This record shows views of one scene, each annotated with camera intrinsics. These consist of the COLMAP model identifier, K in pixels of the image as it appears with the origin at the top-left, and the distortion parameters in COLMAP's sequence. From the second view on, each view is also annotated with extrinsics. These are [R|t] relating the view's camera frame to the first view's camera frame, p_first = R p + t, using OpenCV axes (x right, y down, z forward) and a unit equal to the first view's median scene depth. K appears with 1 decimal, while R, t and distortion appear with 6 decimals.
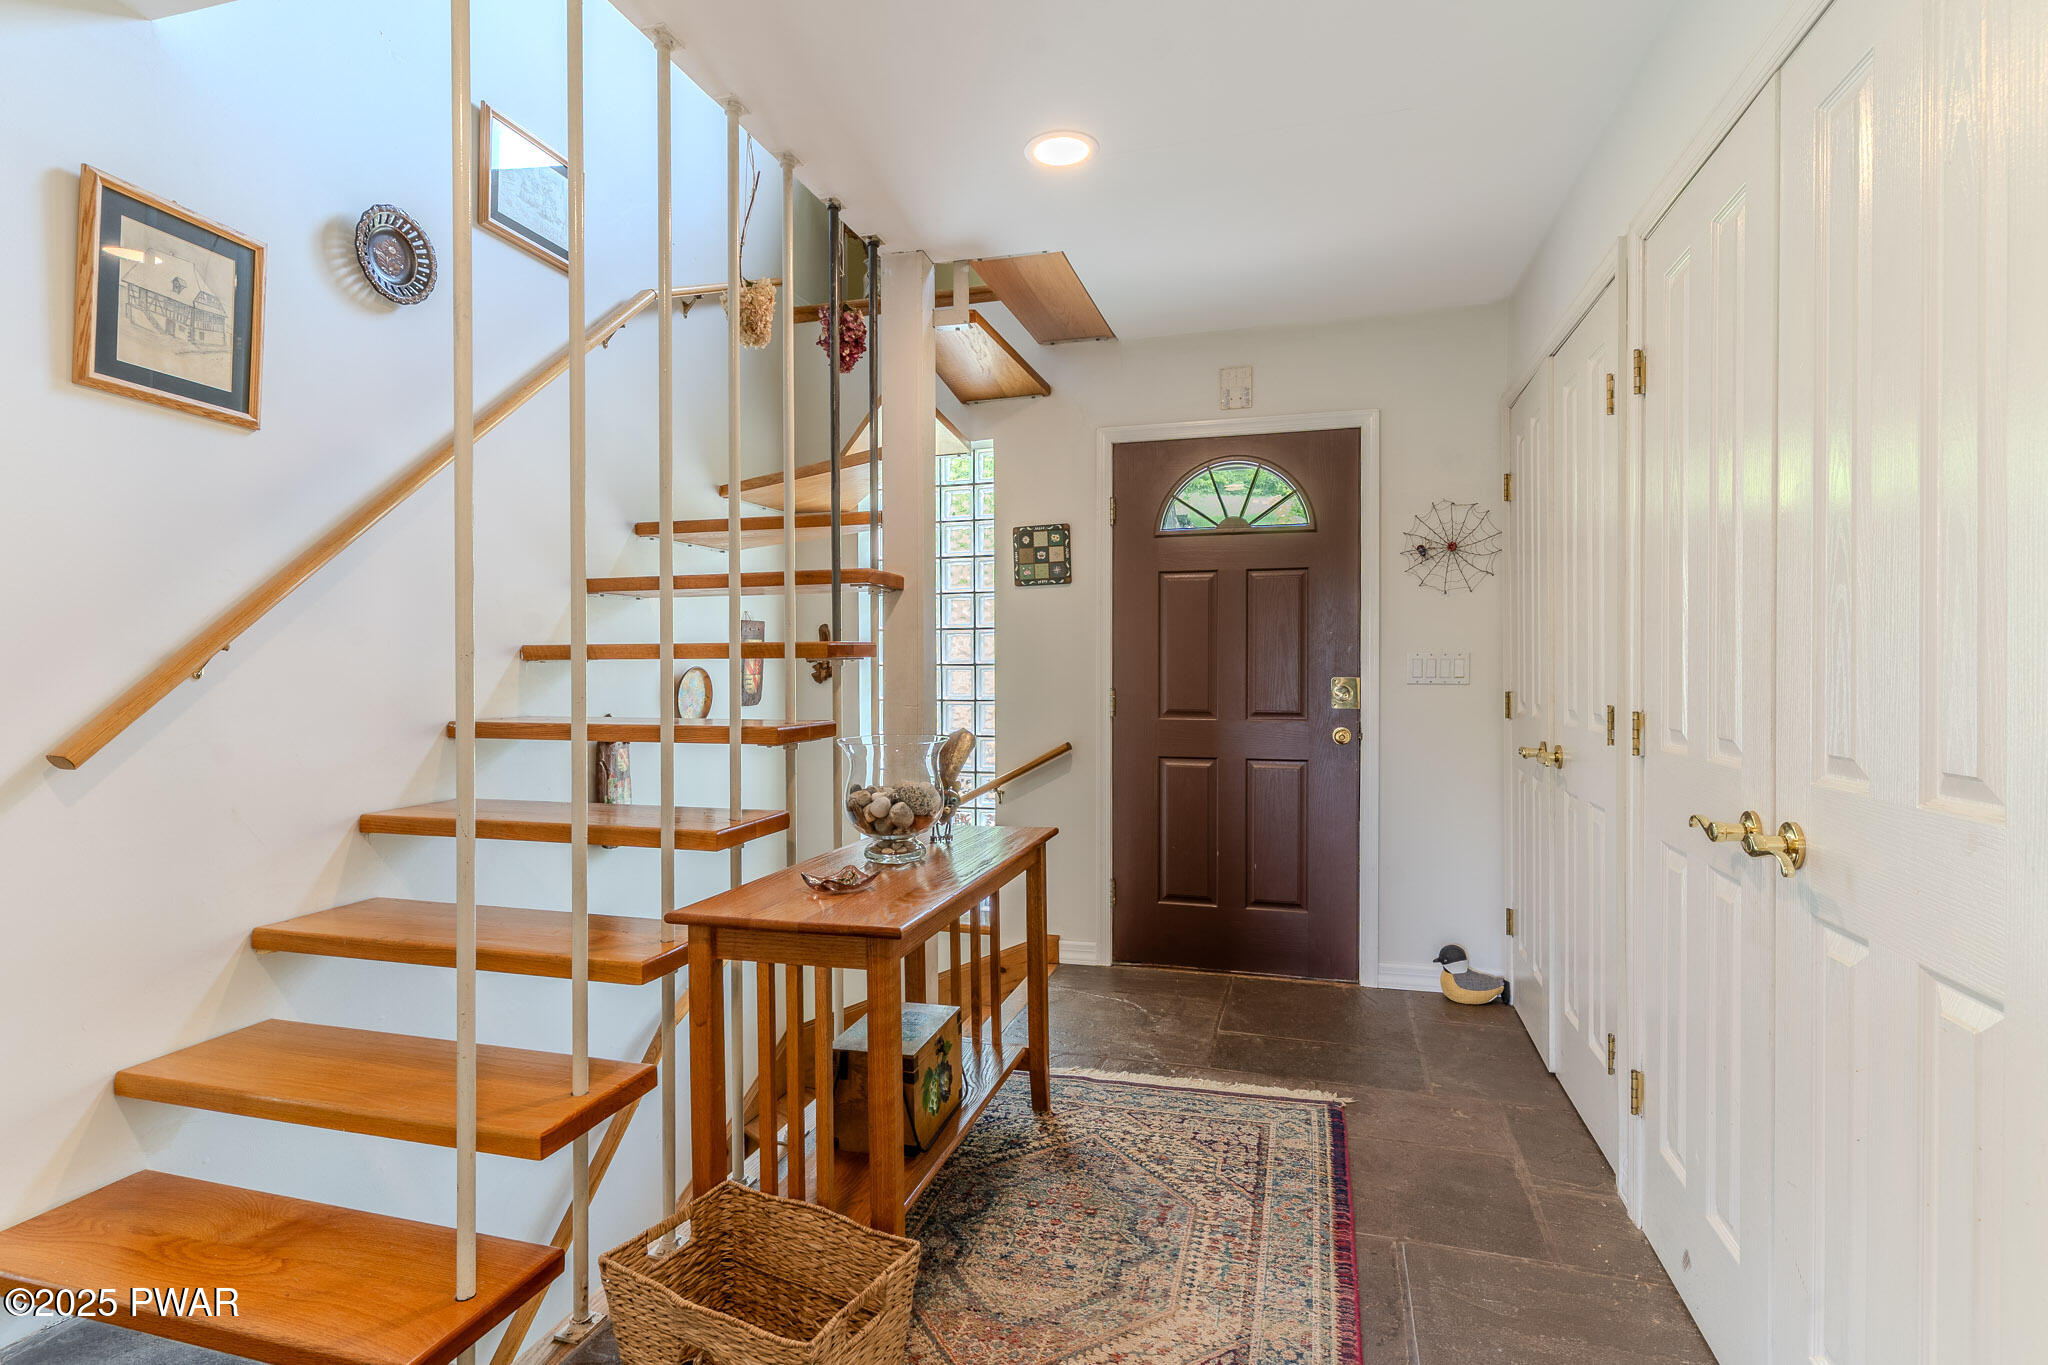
lens RADIAL K [[980.8, 0, 1024.0], [0, 980.8, 677.8], [0, 0, 1]] dist [0.002729, 0.000473]
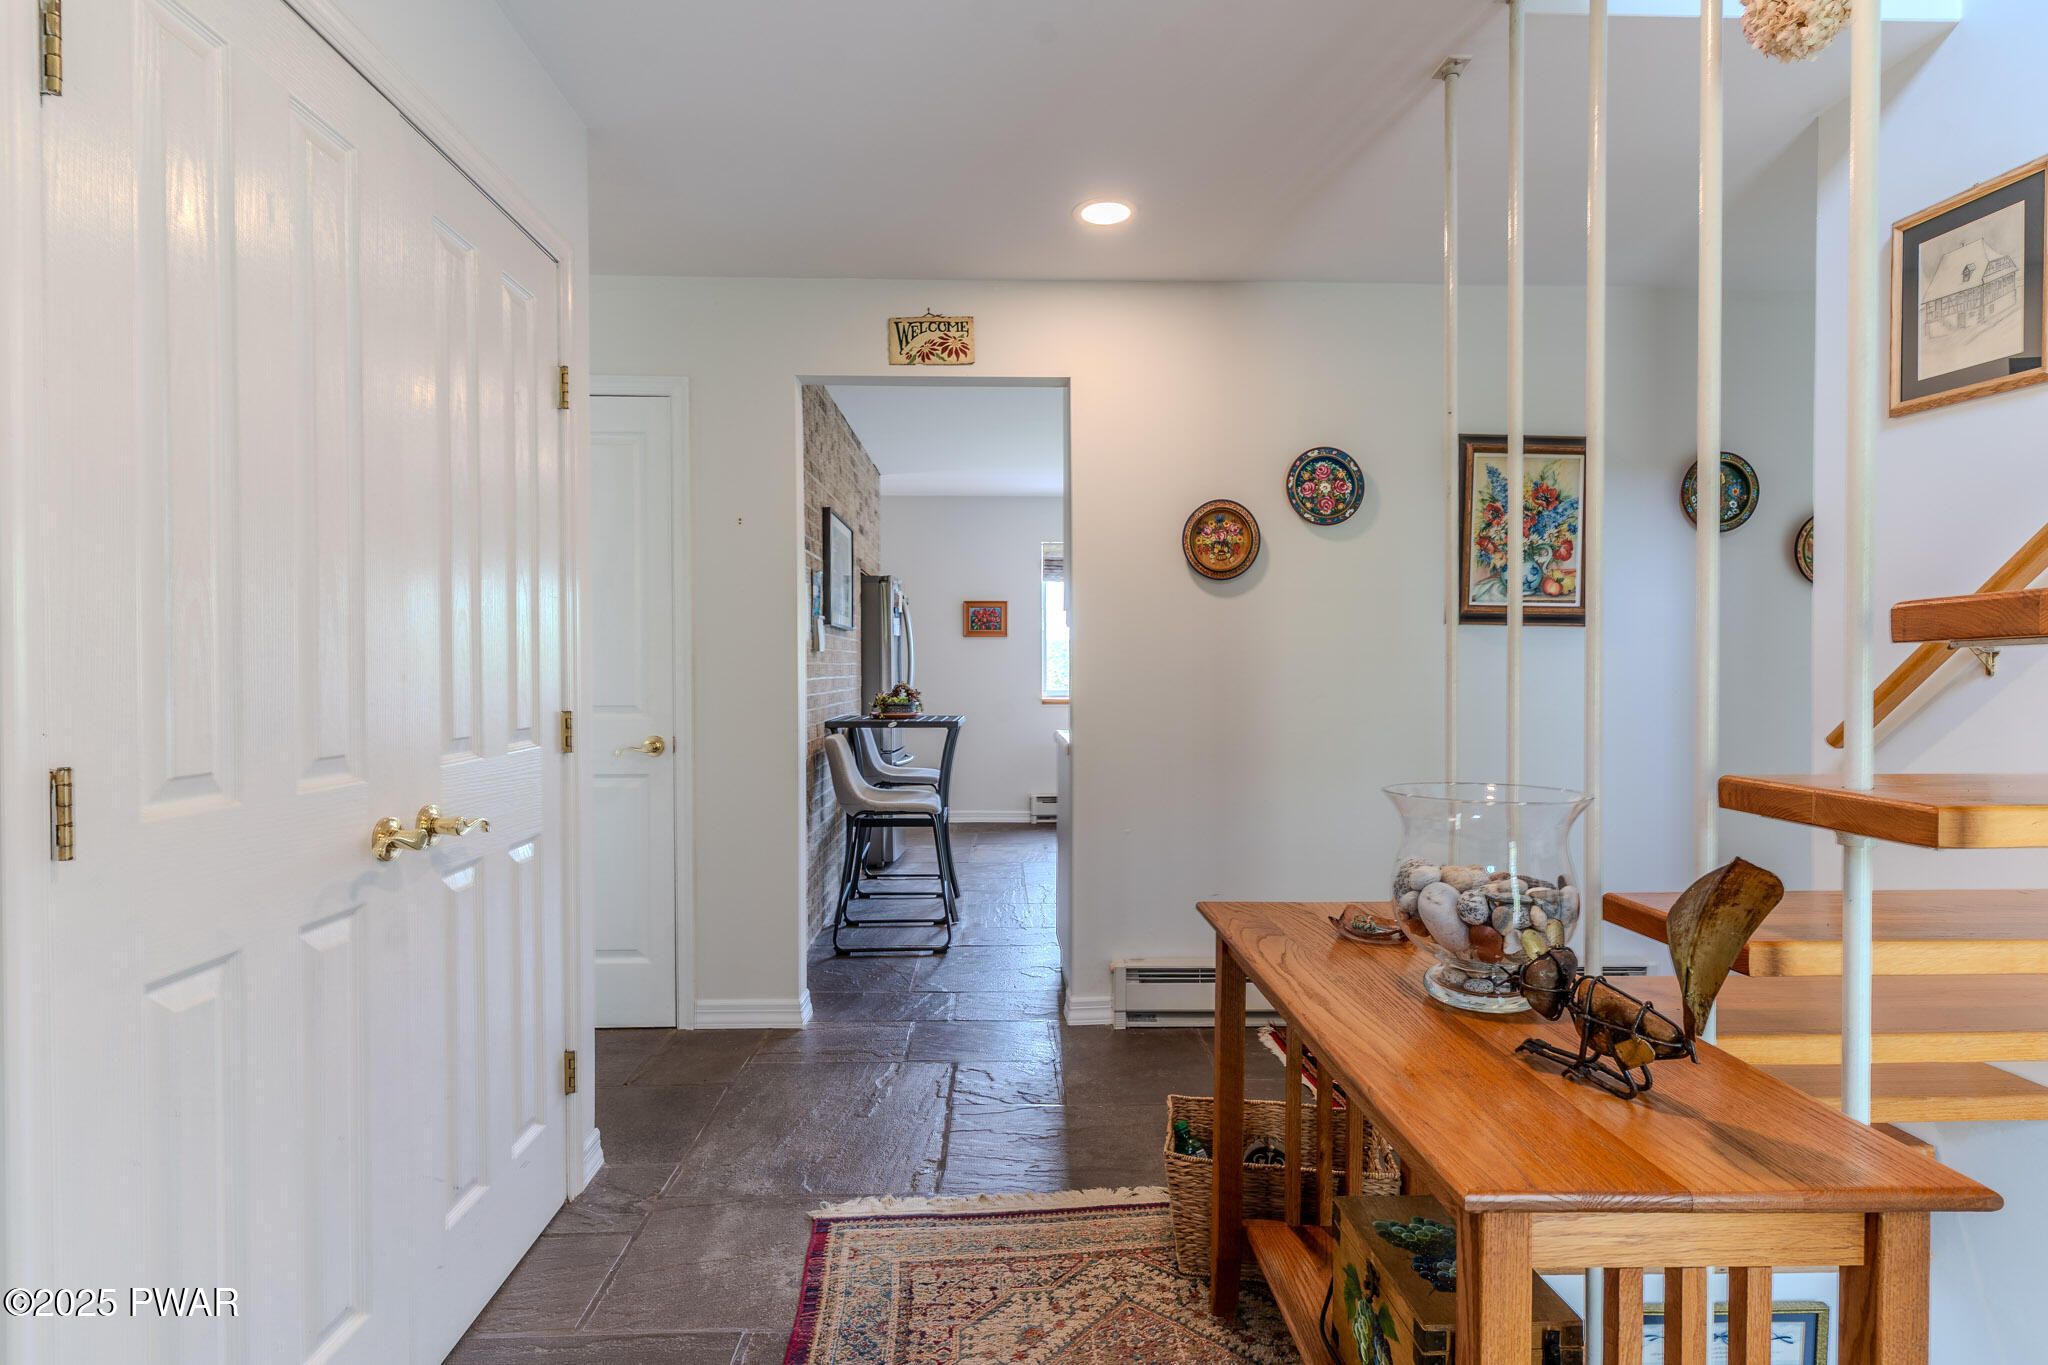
lens RADIAL K [[980.8, 0, 1031.2], [0, 980.8, 677.9], [0, 0, 1]] dist [0.002729, 0.000473]
pose [[-0.950786, 0.007558, -0.309757, 0.327210], [0.000584, 0.999744, 0.022603, -0.021755], [0.309848, 0.021309, -0.950547, 1.668854]]
